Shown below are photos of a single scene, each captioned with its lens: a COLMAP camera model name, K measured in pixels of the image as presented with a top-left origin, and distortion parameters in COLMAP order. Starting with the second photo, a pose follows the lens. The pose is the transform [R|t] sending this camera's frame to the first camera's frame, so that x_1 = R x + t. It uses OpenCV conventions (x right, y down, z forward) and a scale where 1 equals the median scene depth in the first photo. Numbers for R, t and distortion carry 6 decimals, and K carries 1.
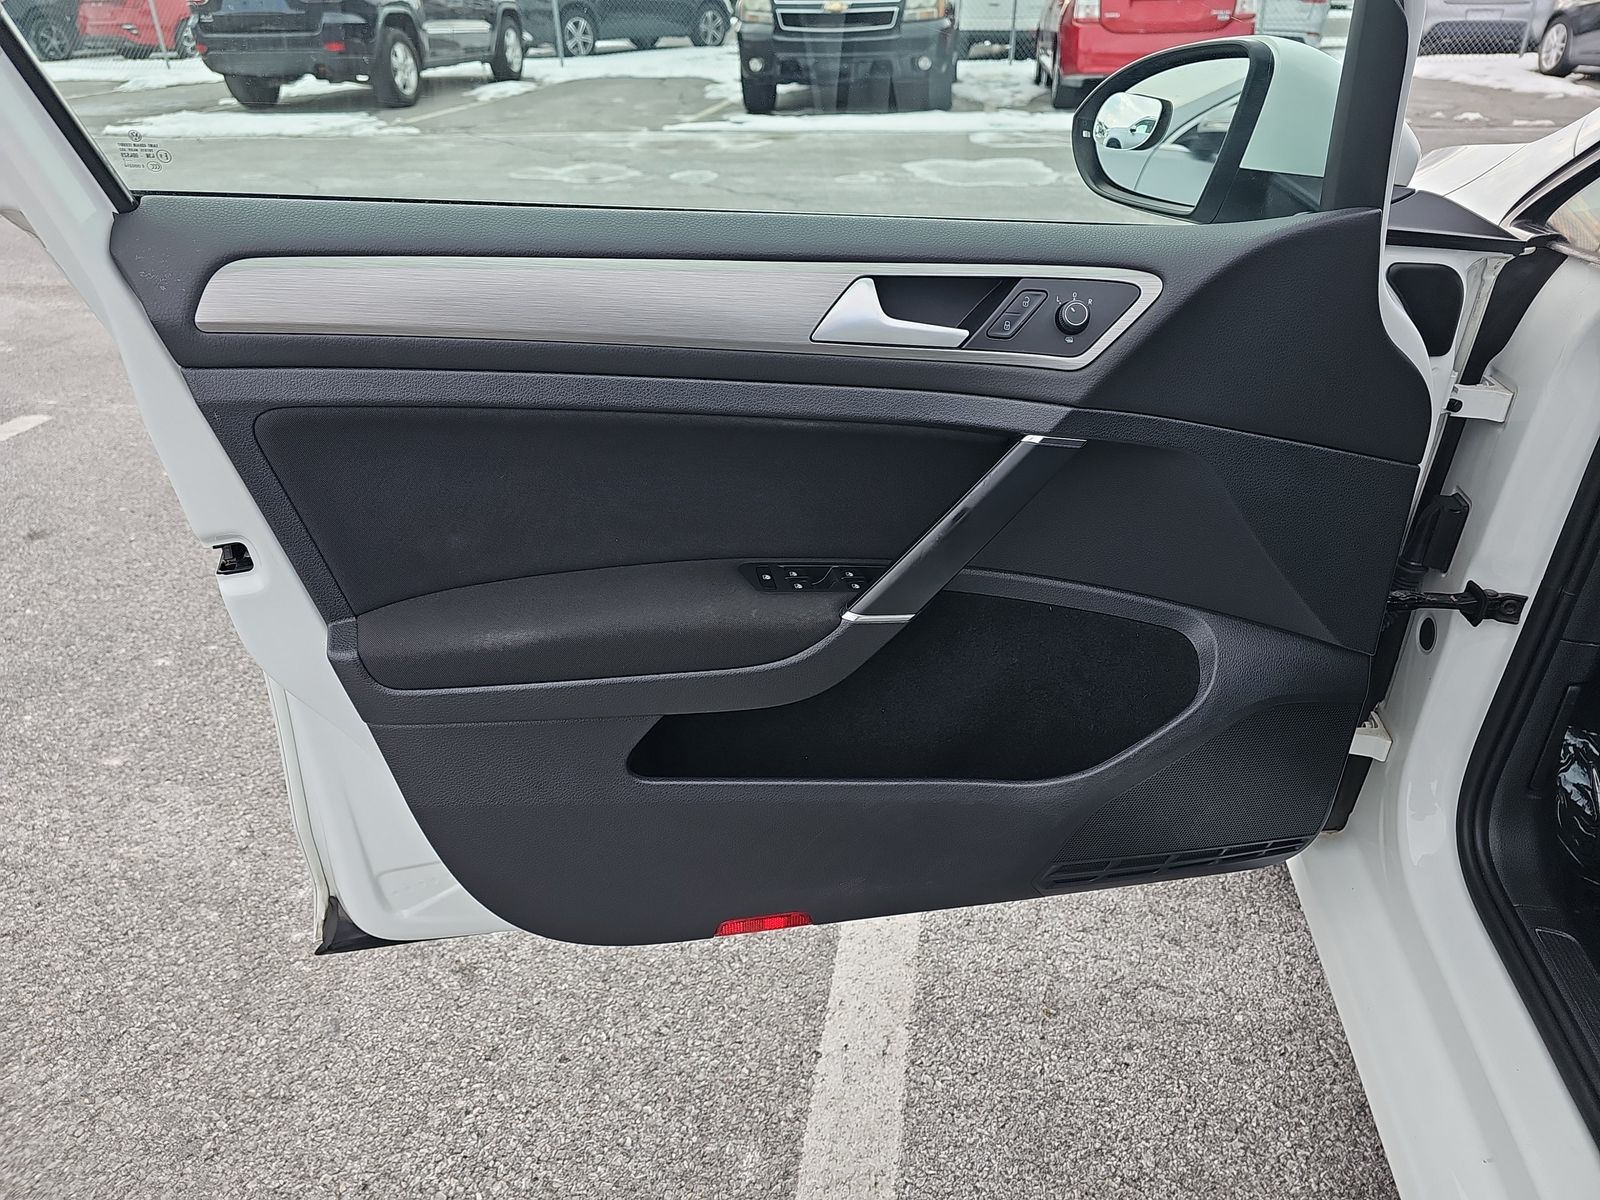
lens RADIAL K [[1060.2, 0, 800.0], [0, 1060.2, 600.0], [0, 0, 1]] dist [0.034271, -0.032614]
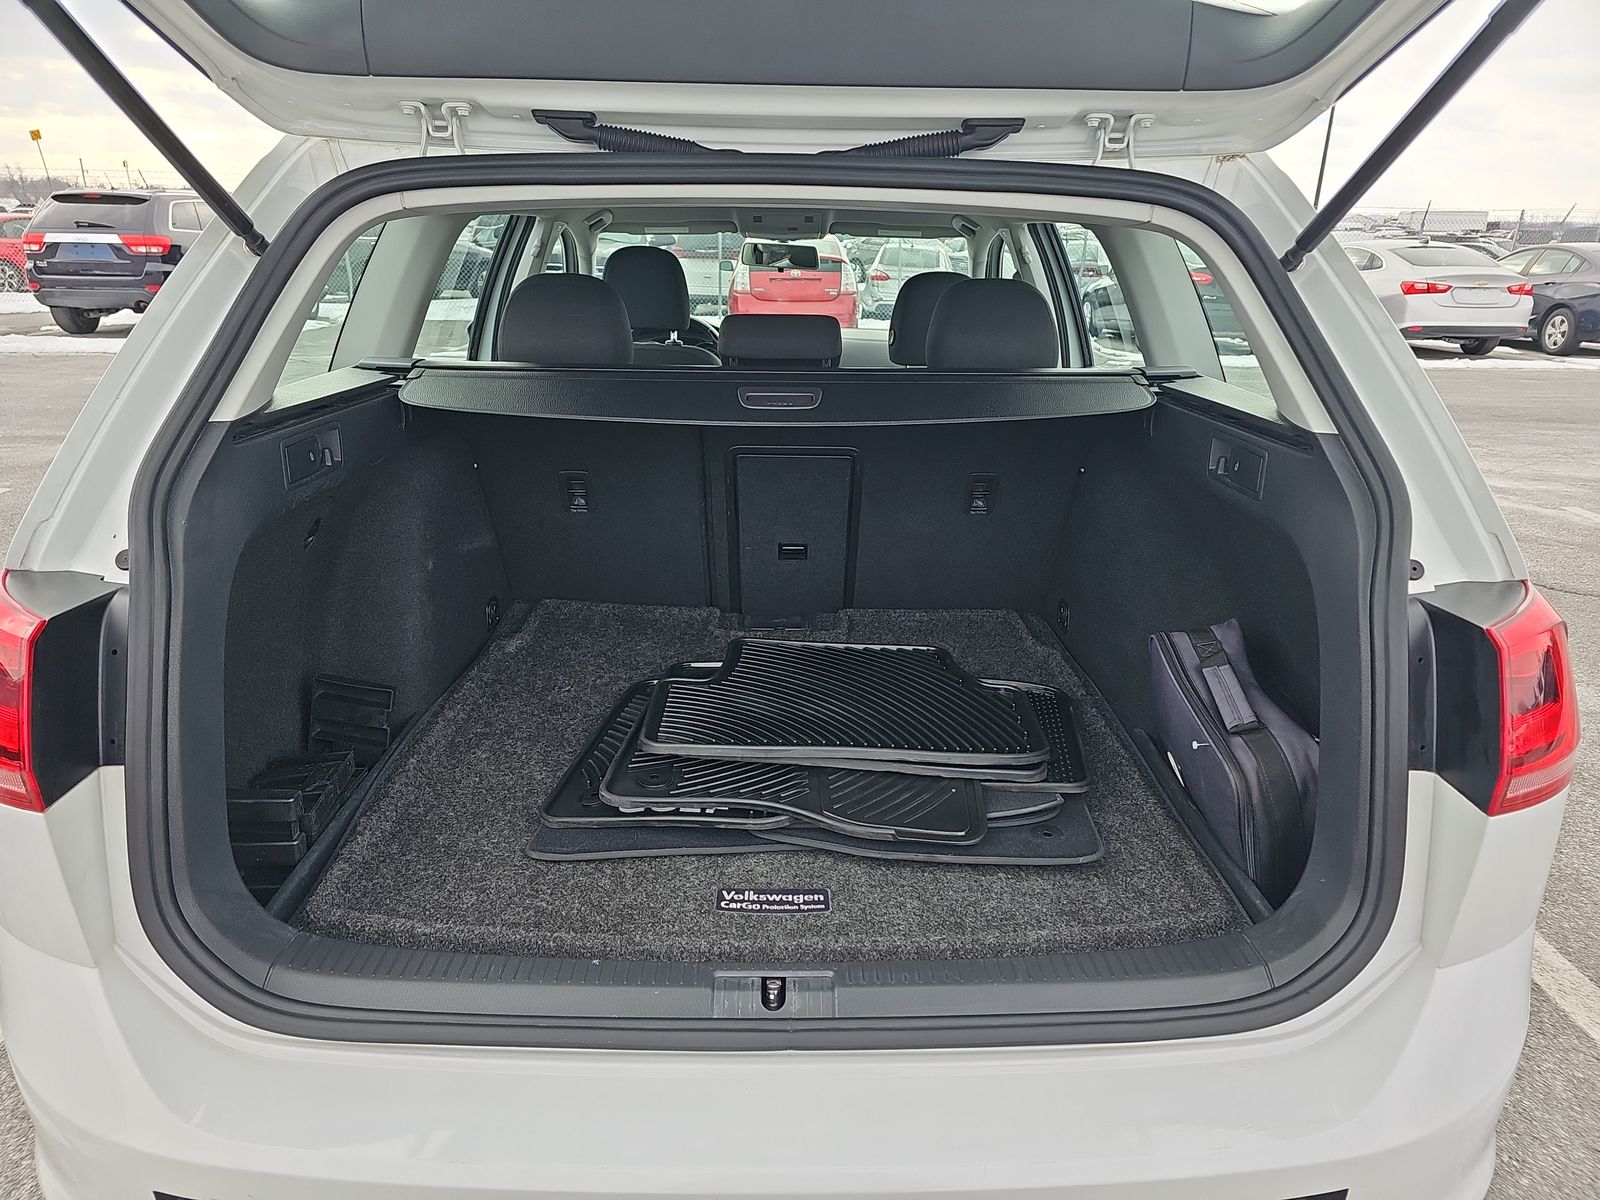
lens RADIAL K [[1057.9, 0, 806.7], [0, 1057.9, 625.3], [0, 0, 1]] dist [0.074455, -0.066484]
pose [[0.983223, -0.025599, 0.180602, 0.069473], [0.058643, 0.981902, -0.180080, 0.130819], [-0.172723, 0.187650, 0.966930, -0.257293]]
